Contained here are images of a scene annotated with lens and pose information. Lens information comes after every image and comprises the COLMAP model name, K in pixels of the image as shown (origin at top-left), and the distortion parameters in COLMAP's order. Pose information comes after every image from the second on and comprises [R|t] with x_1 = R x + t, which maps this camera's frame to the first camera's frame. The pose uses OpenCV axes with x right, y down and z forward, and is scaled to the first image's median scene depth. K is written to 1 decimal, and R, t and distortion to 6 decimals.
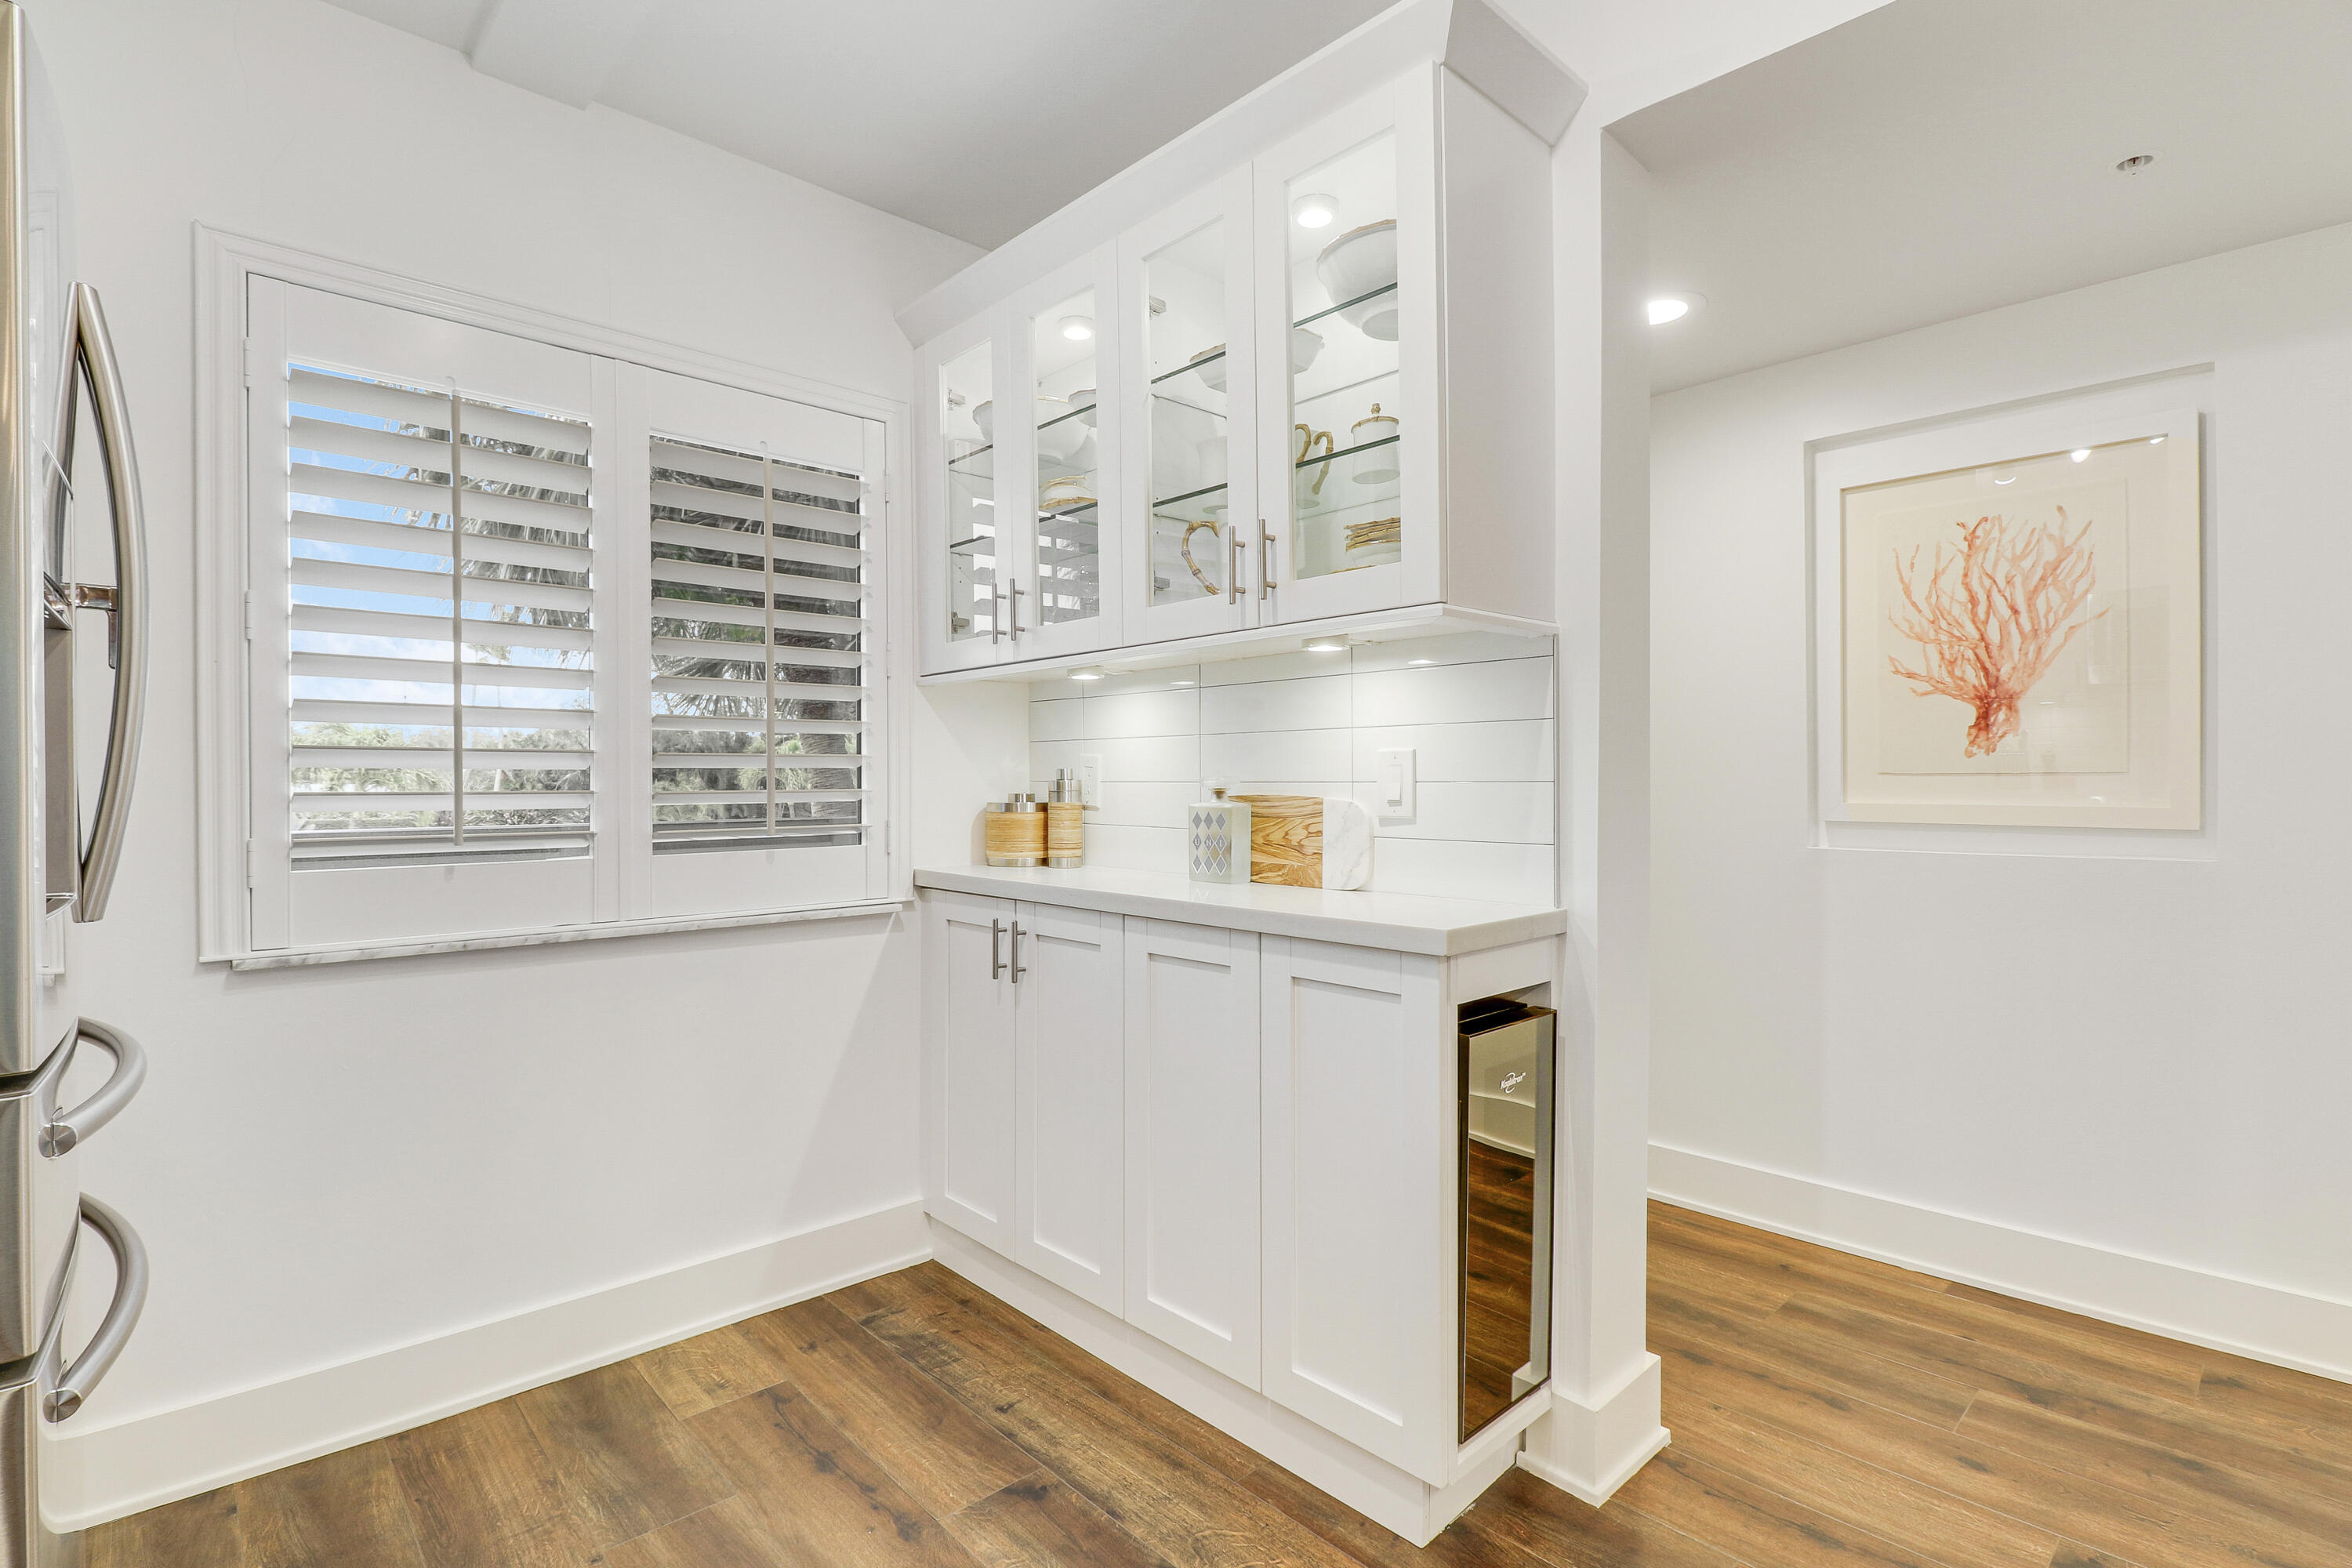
lens RADIAL K [[1108.9, 0, 1150.2], [0, 1108.9, 791.9], [0, 0, 1]] dist [-0.004596, -0.007555]
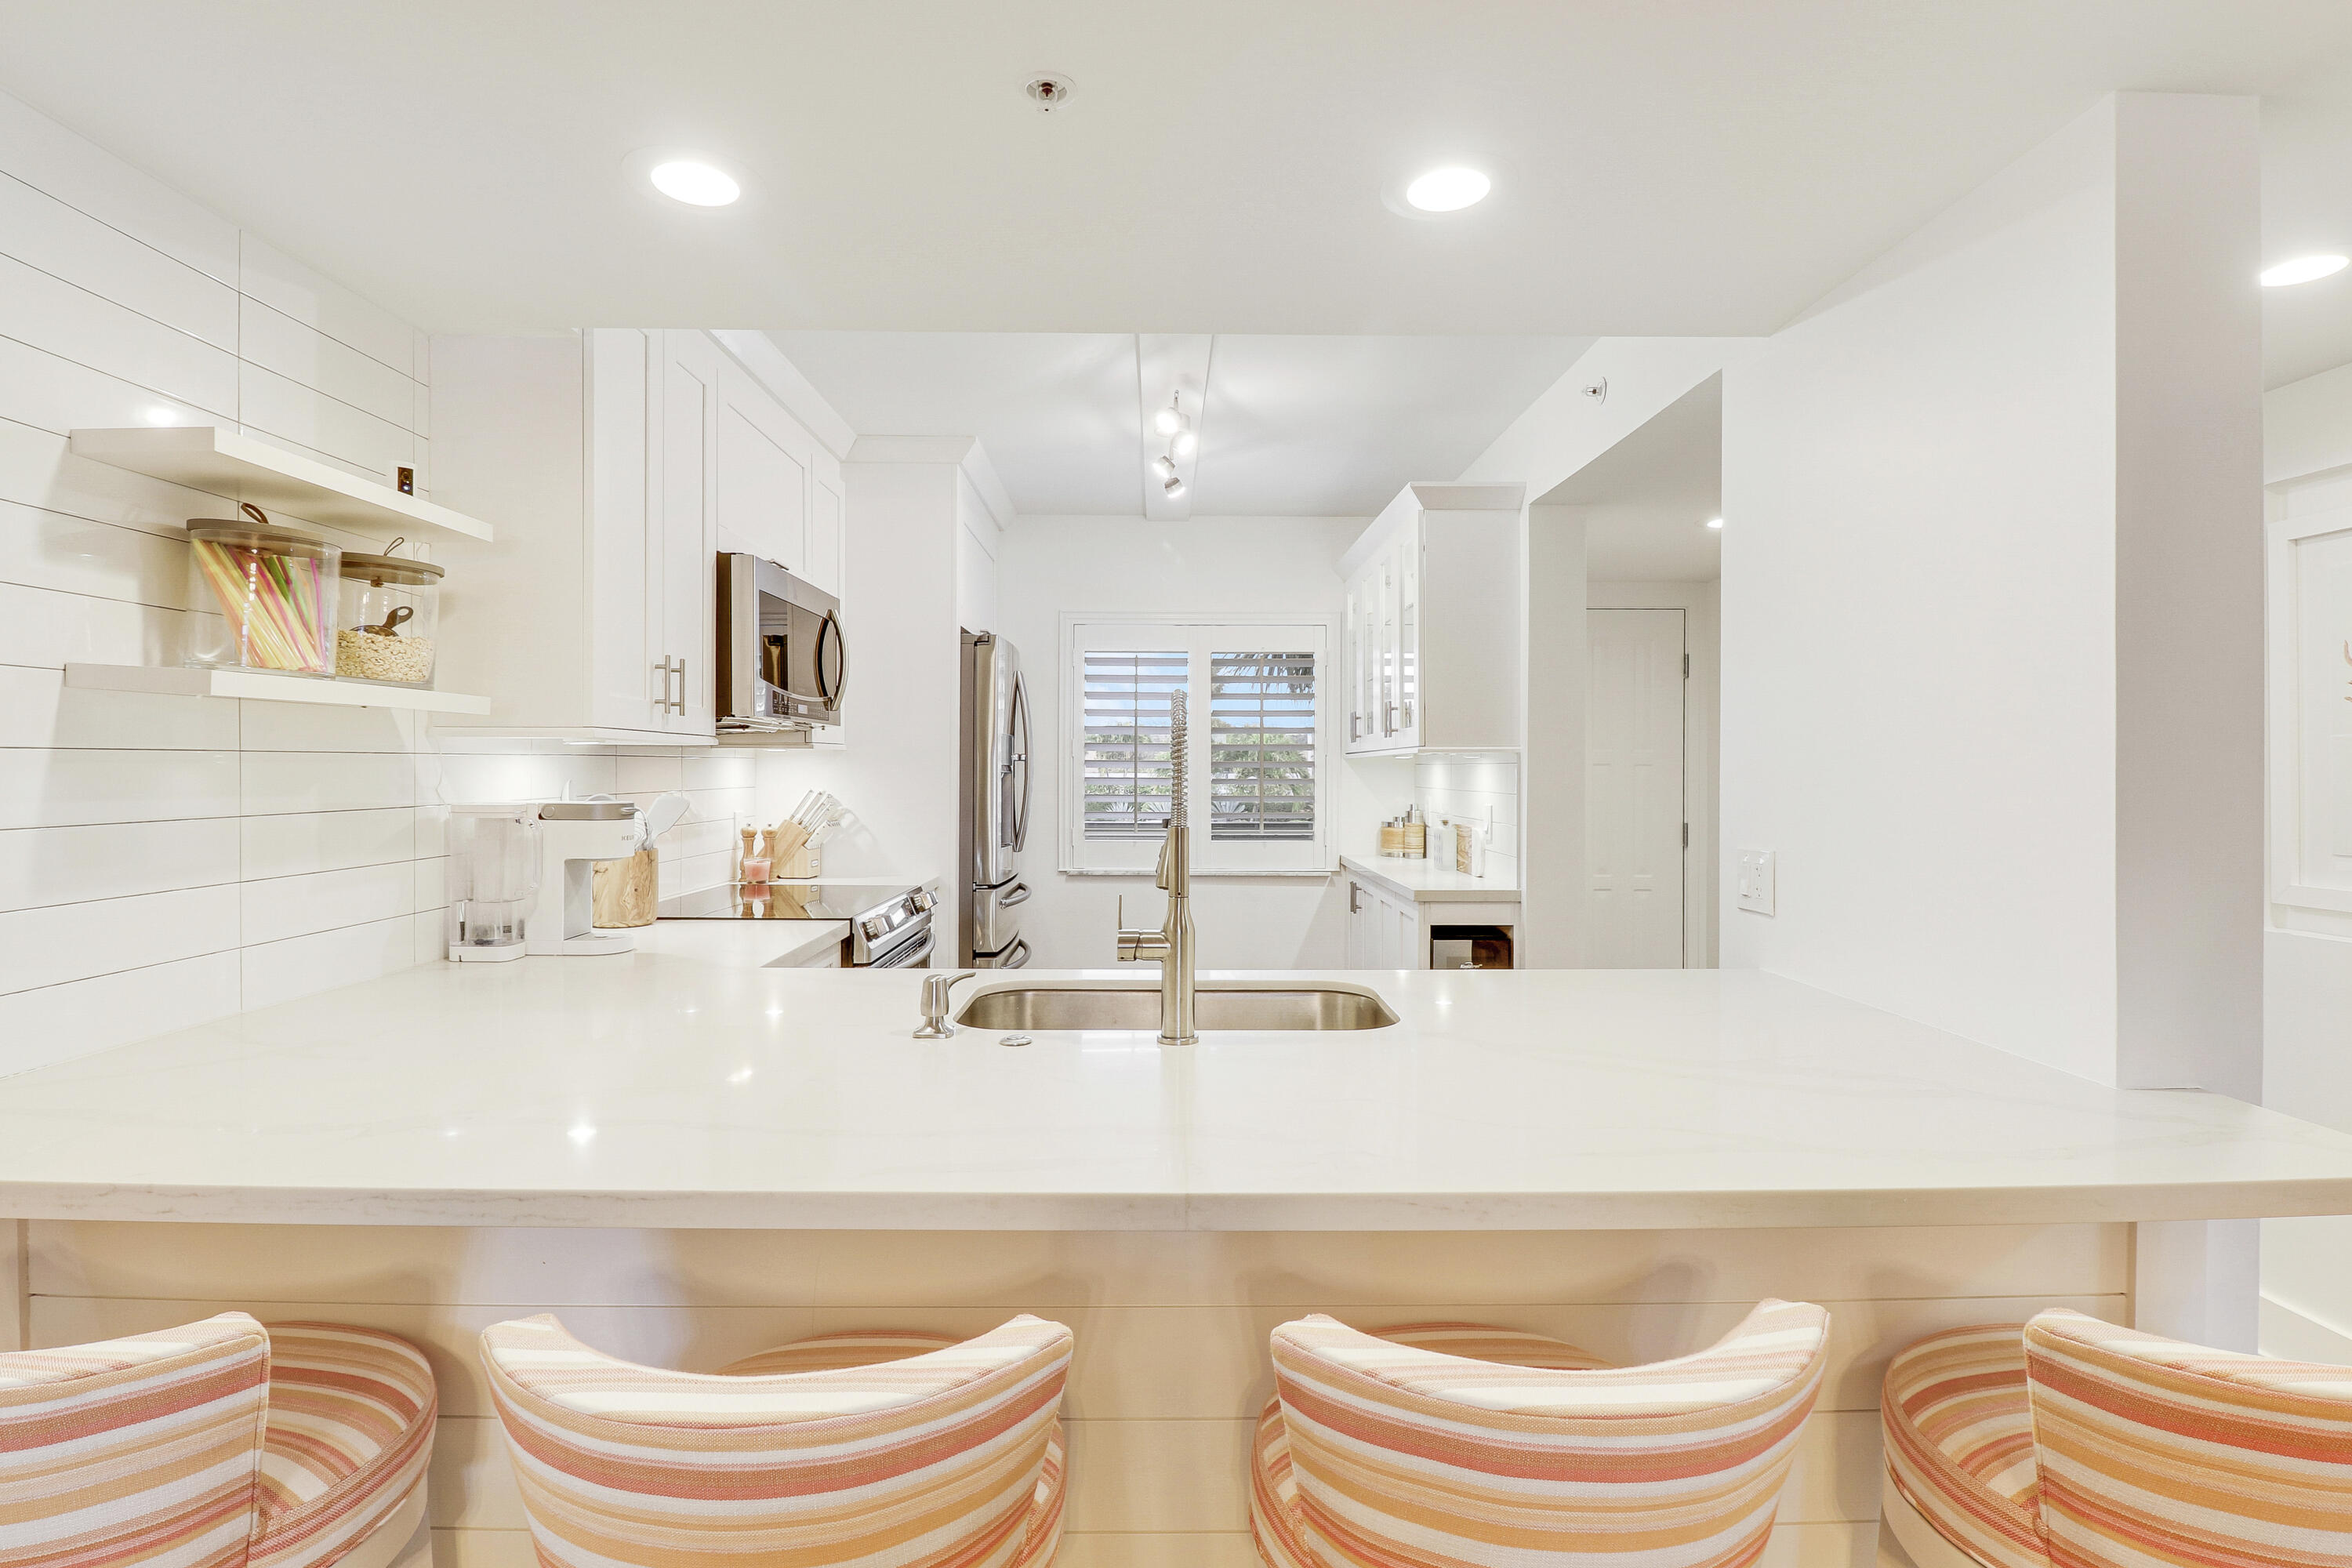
lens RADIAL K [[1108.9, 0, 1185.8], [0, 1108.9, 779.4], [0, 0, 1]] dist [-0.004596, -0.007555]
pose [[0.762015, 0.012982, -0.647429, 1.049605], [-0.014969, 0.999885, 0.002430, -0.078489], [0.647386, 0.007840, 0.762122, -0.823584]]
